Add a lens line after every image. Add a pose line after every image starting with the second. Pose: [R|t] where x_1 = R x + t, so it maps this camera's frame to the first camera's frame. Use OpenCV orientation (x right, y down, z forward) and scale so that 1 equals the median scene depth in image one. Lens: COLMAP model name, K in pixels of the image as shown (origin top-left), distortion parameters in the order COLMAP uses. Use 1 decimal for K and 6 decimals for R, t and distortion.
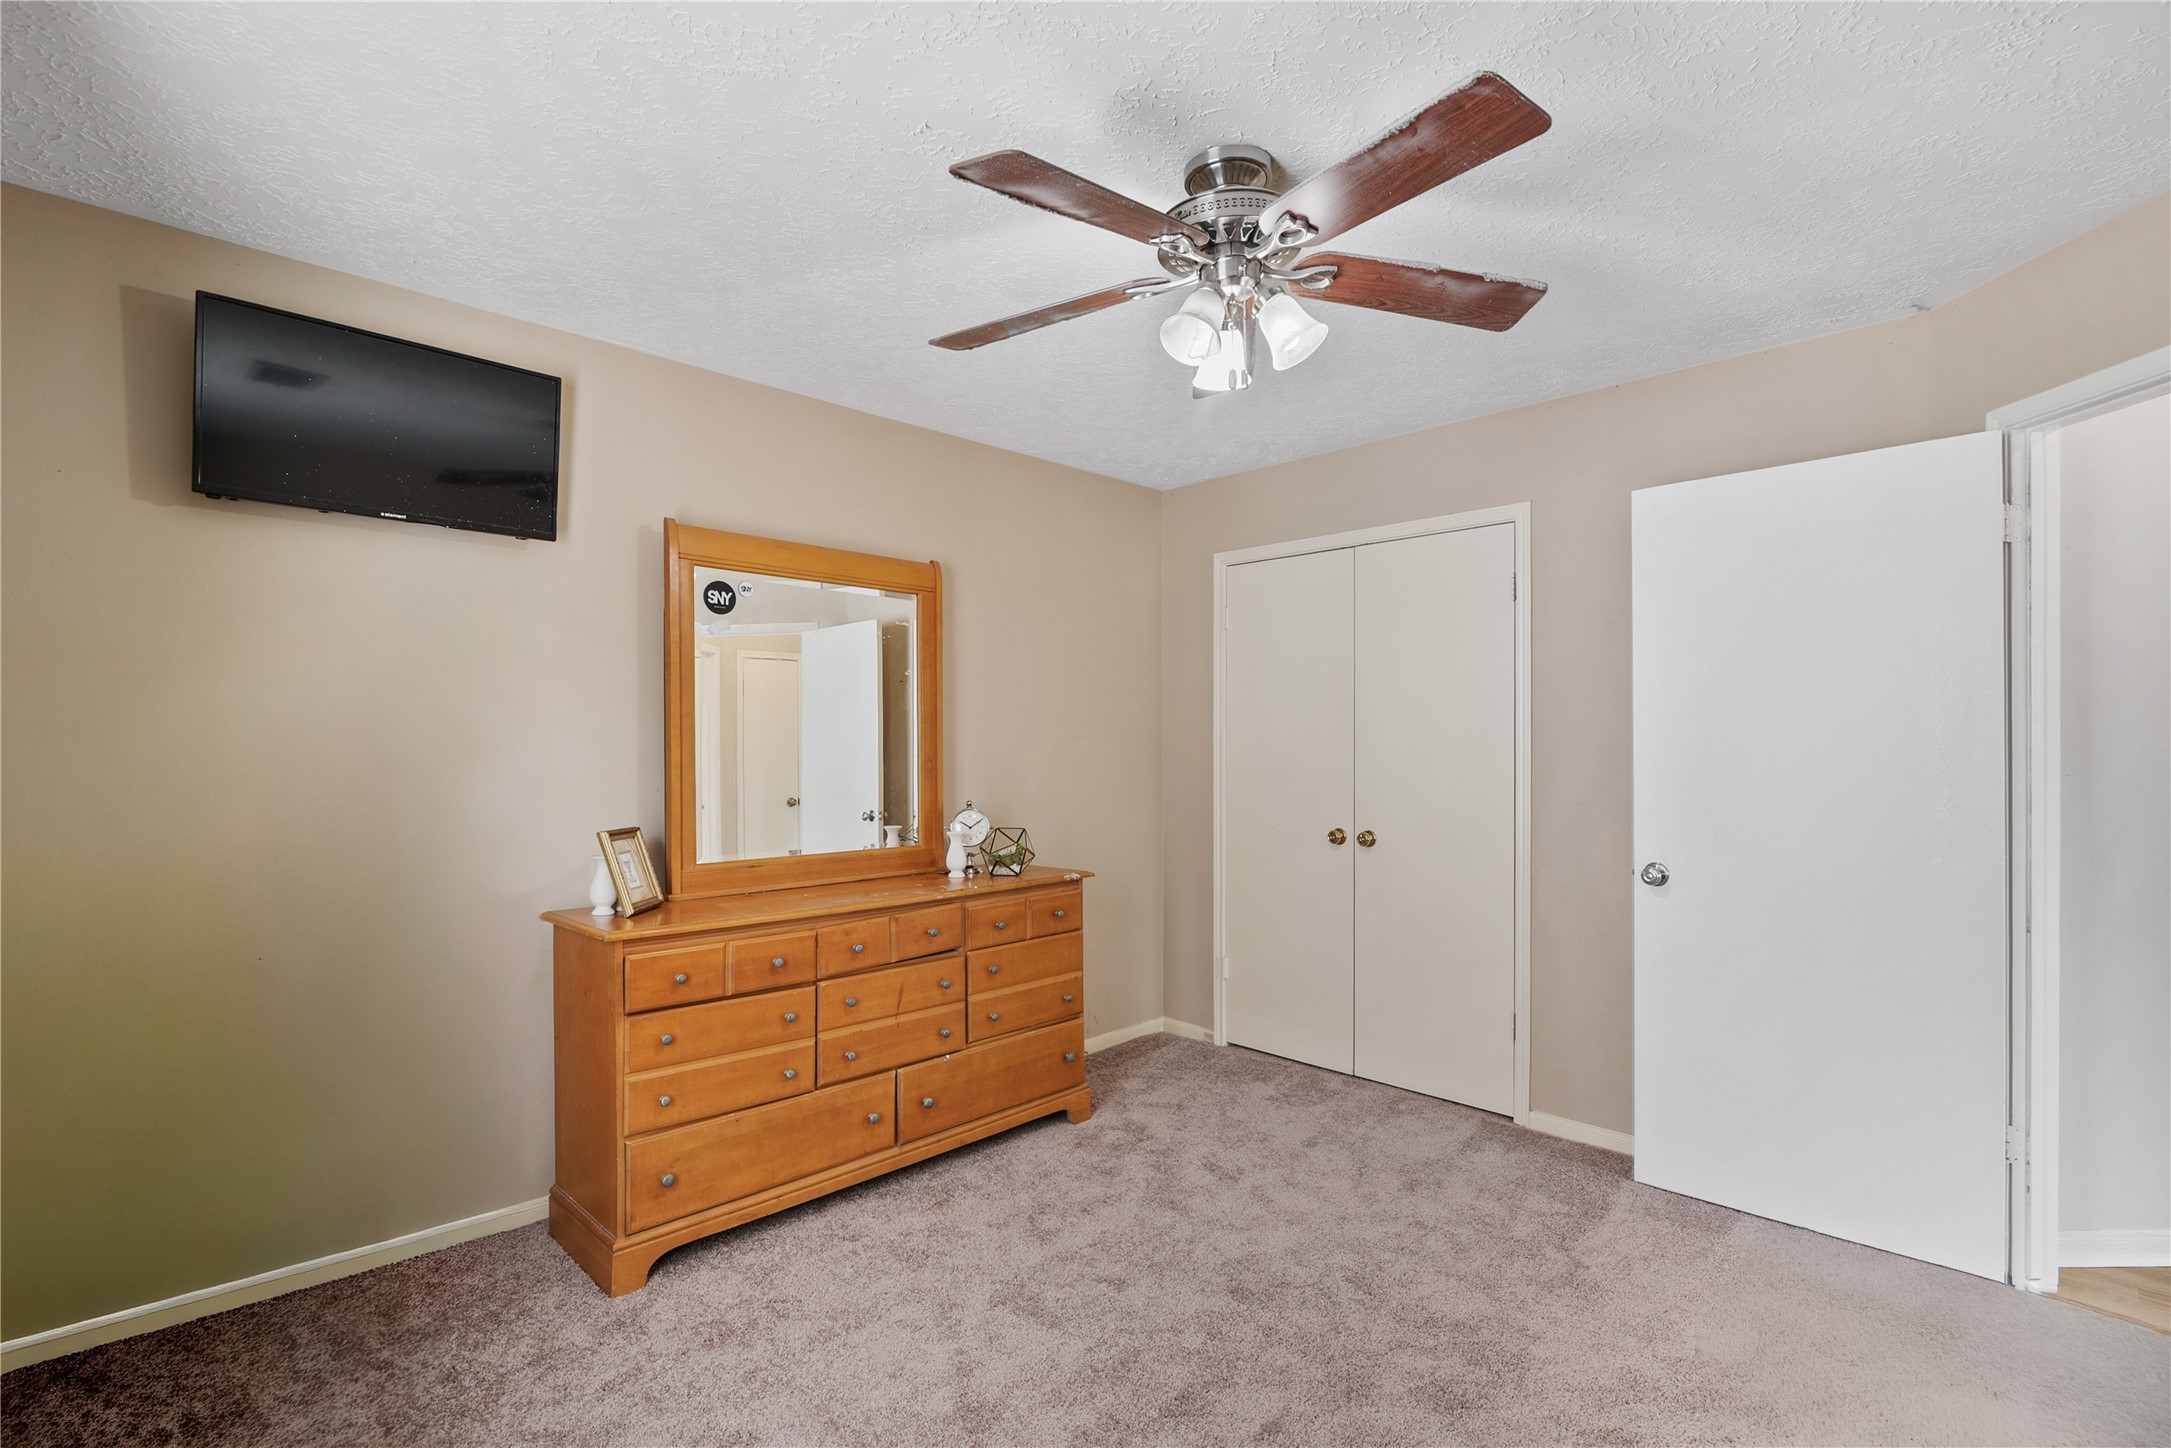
lens RADIAL K [[1001.0, 0, 1088.1], [0, 1001.0, 743.0], [0, 0, 1]] dist [-0.007750, -0.000004]
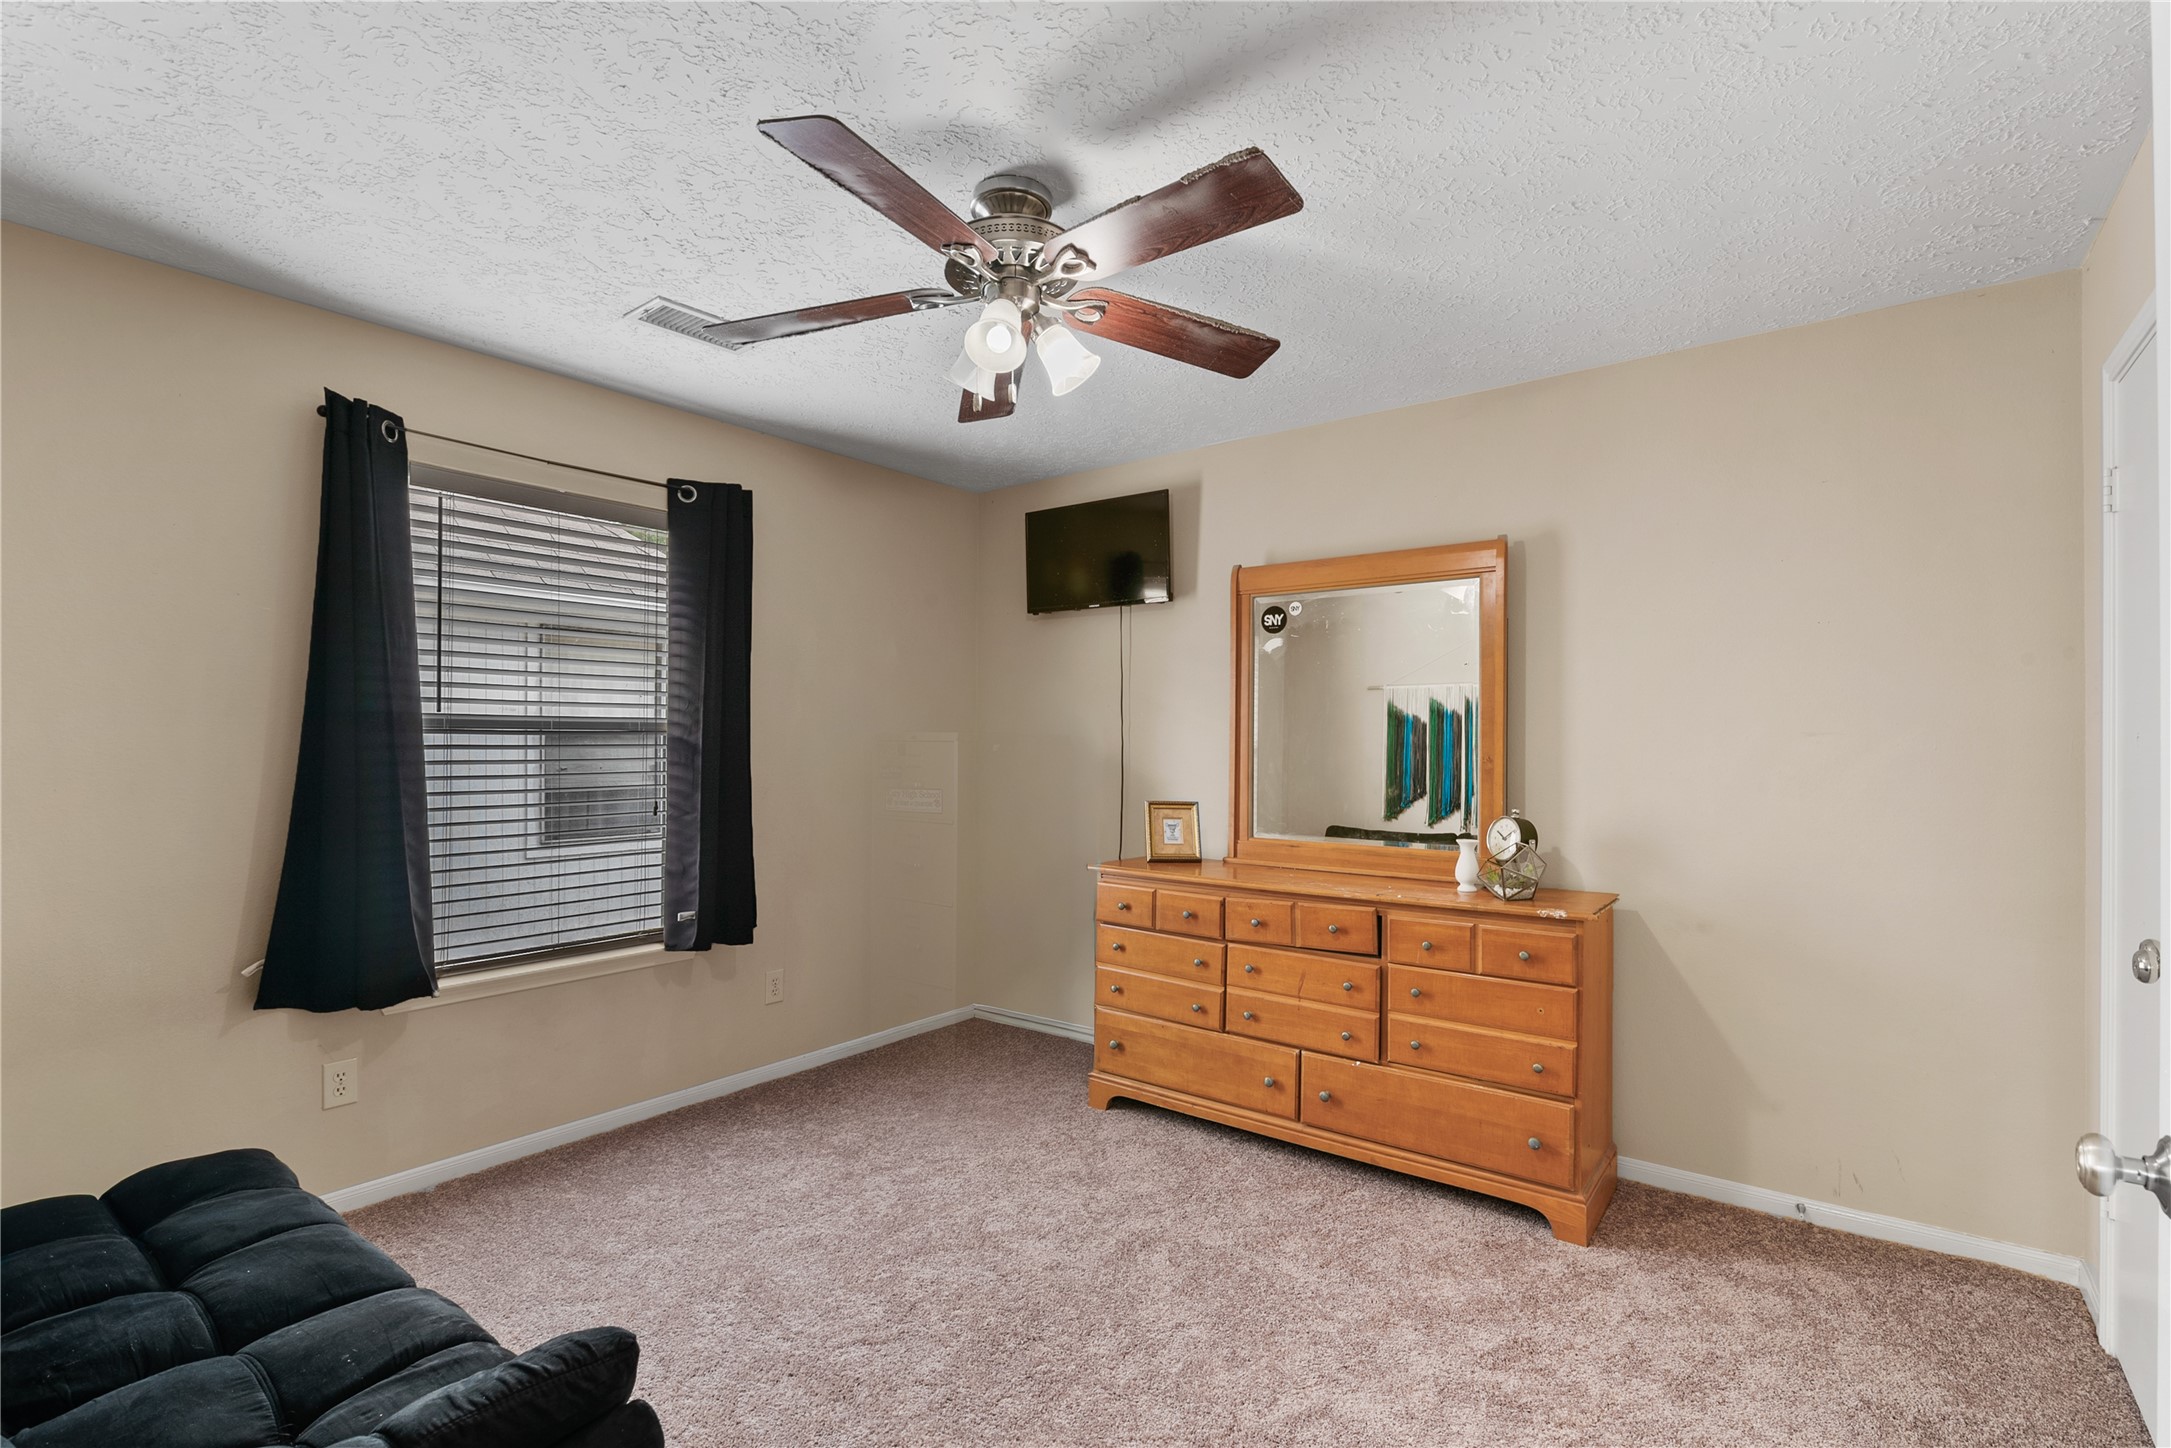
lens RADIAL K [[1001.0, 0, 1087.4], [0, 1001.0, 720.8], [0, 0, 1]] dist [-0.007750, -0.000004]
pose [[0.130015, -0.015064, -0.991398, 0.832548], [-0.002522, 0.999876, -0.015524, -0.003409], [0.991509, 0.004519, 0.129961, 0.640863]]
